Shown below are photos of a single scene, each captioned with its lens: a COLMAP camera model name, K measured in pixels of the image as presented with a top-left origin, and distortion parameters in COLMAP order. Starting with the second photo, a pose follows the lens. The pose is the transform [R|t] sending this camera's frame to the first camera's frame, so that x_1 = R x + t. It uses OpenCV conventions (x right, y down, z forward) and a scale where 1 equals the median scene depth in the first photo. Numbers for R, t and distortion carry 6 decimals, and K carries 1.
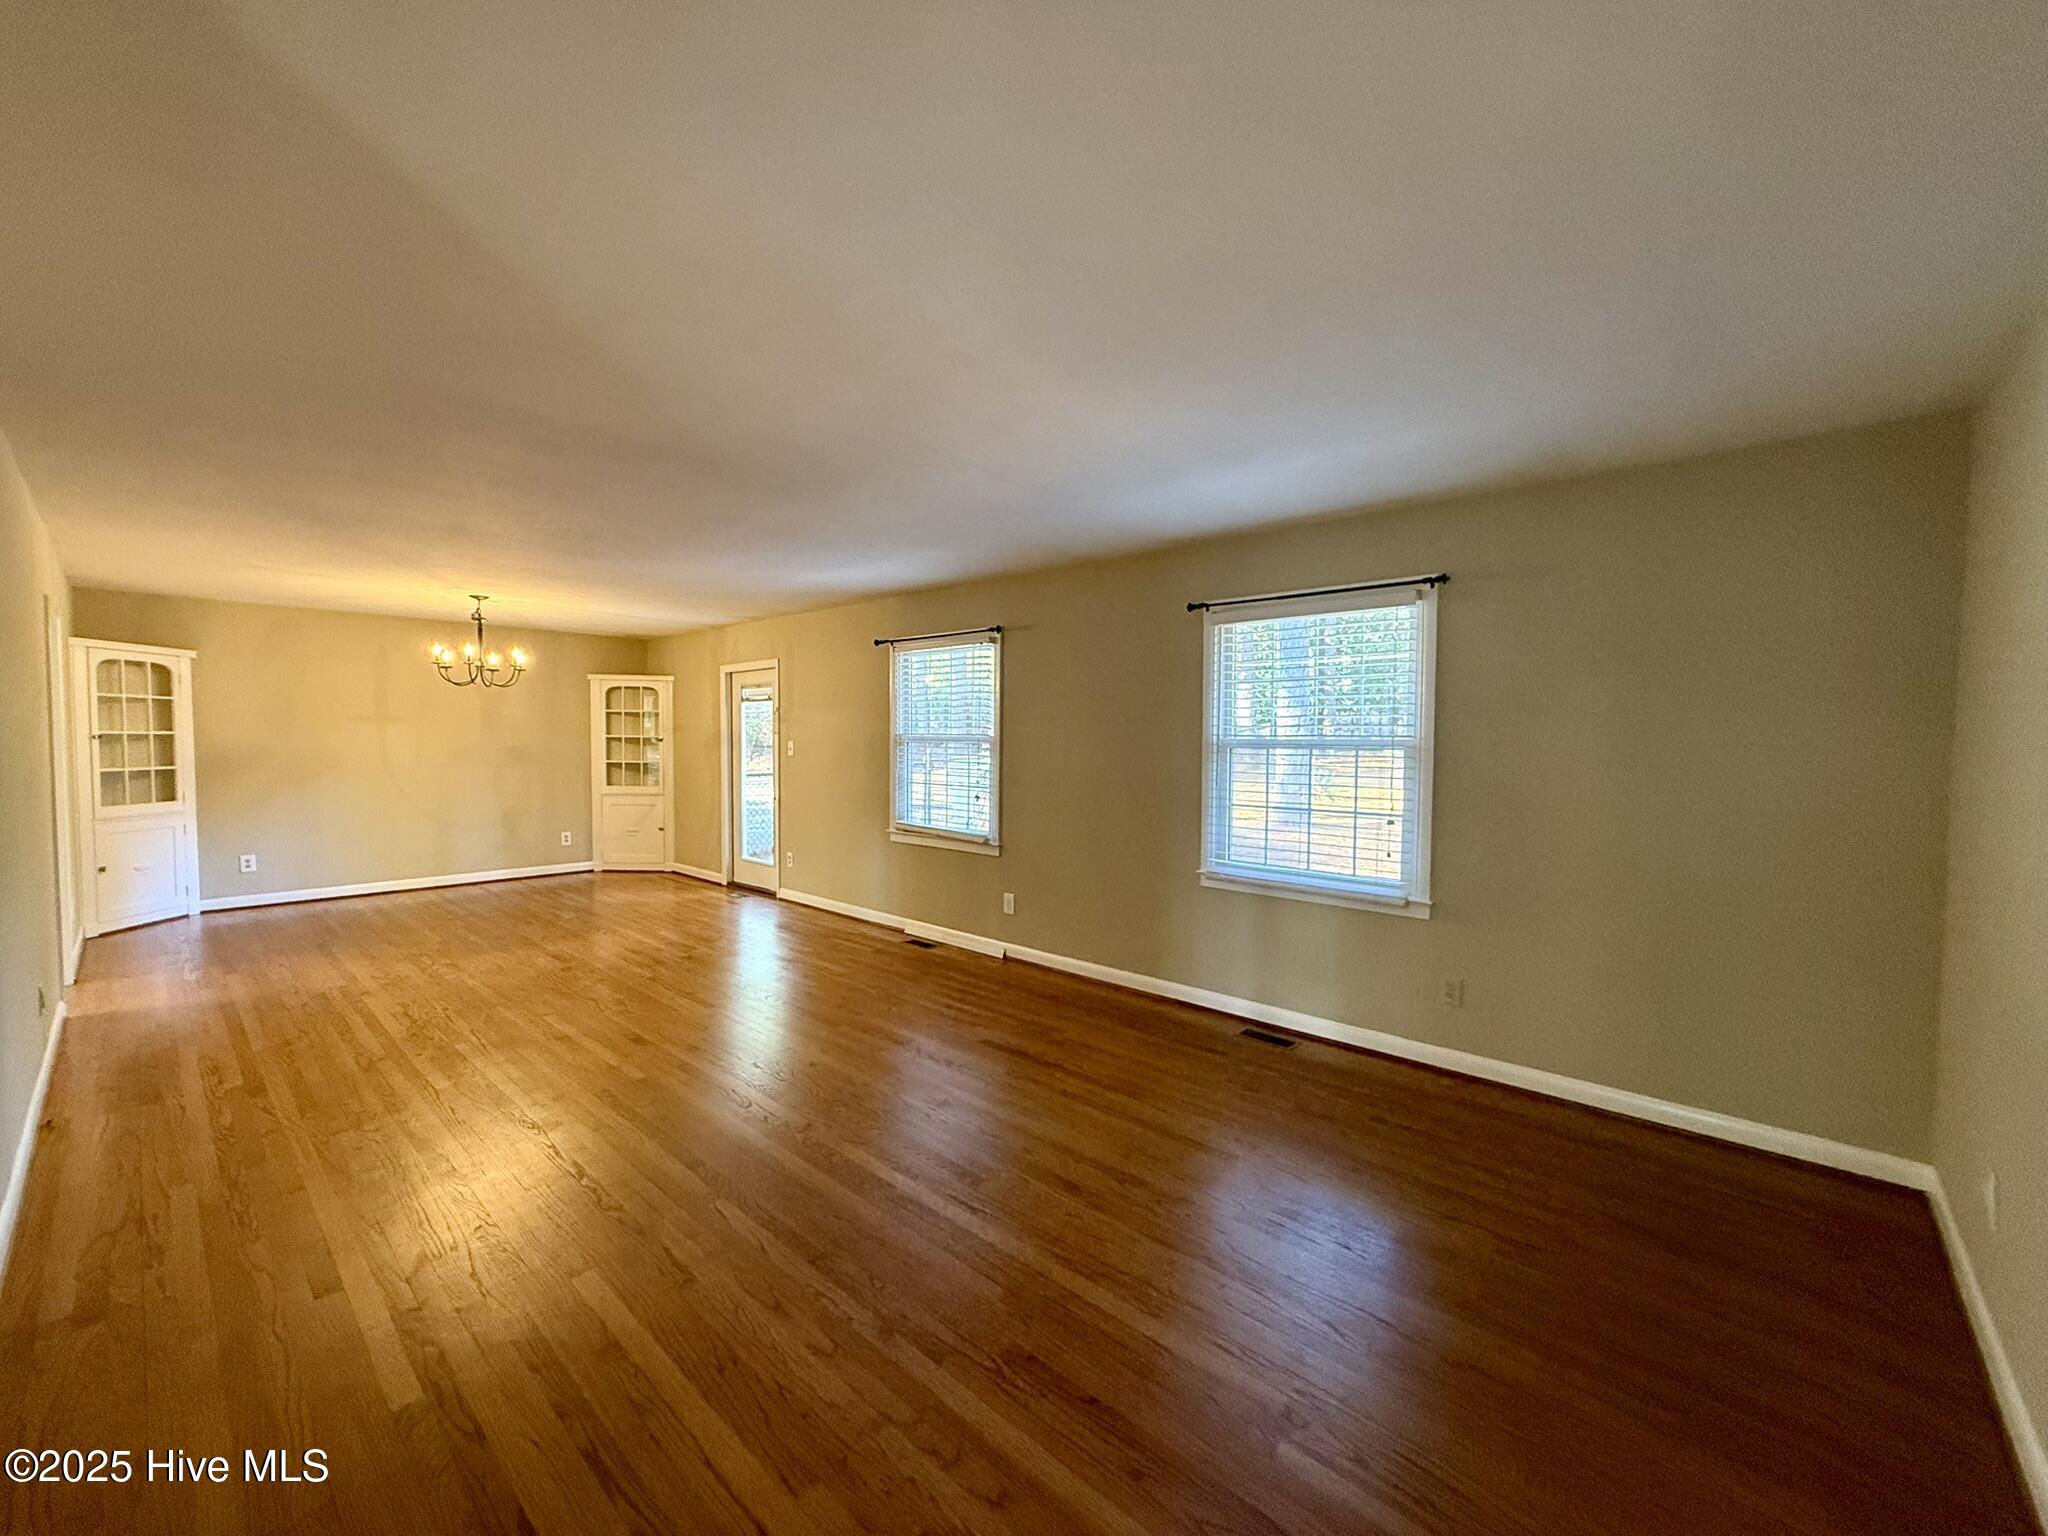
lens RADIAL K [[813.8, 0, 1028.0], [0, 813.8, 766.1], [0, 0, 1]] dist [-0.001471, -0.000050]
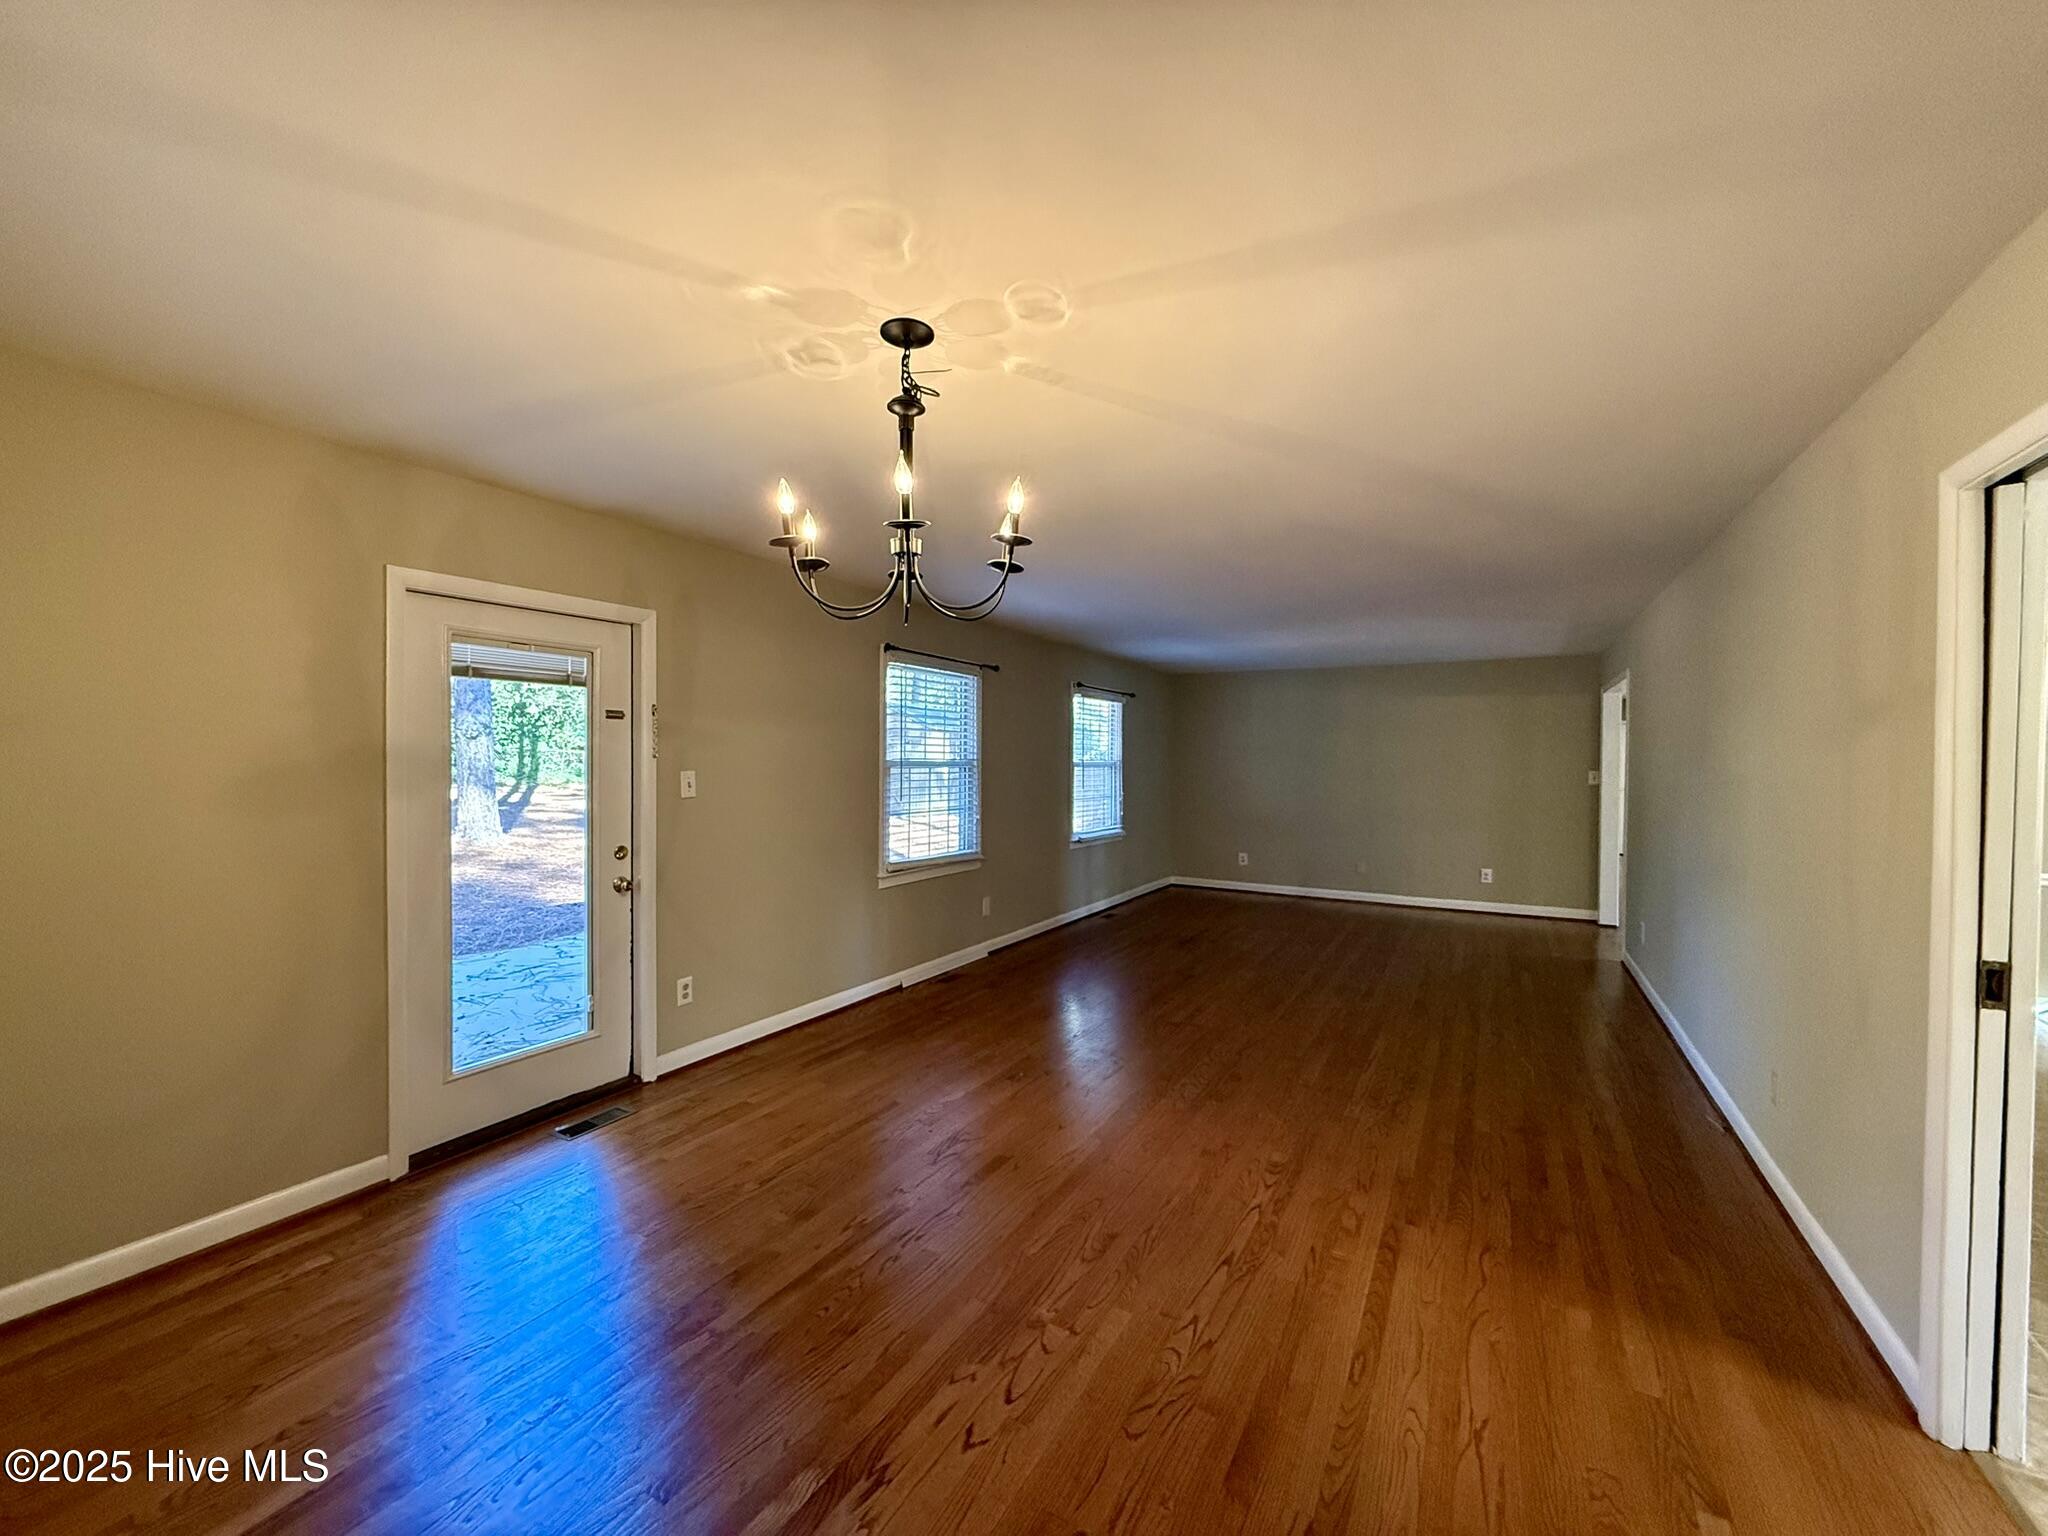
lens RADIAL K [[813.8, 0, 1028.6], [0, 813.8, 769.8], [0, 0, 1]] dist [-0.001471, -0.000050]
pose [[-0.217298, -0.014131, 0.976003, -1.077101], [0.039334, 0.998956, 0.023221, -0.043475], [-0.975312, 0.043436, -0.216515, 1.110154]]
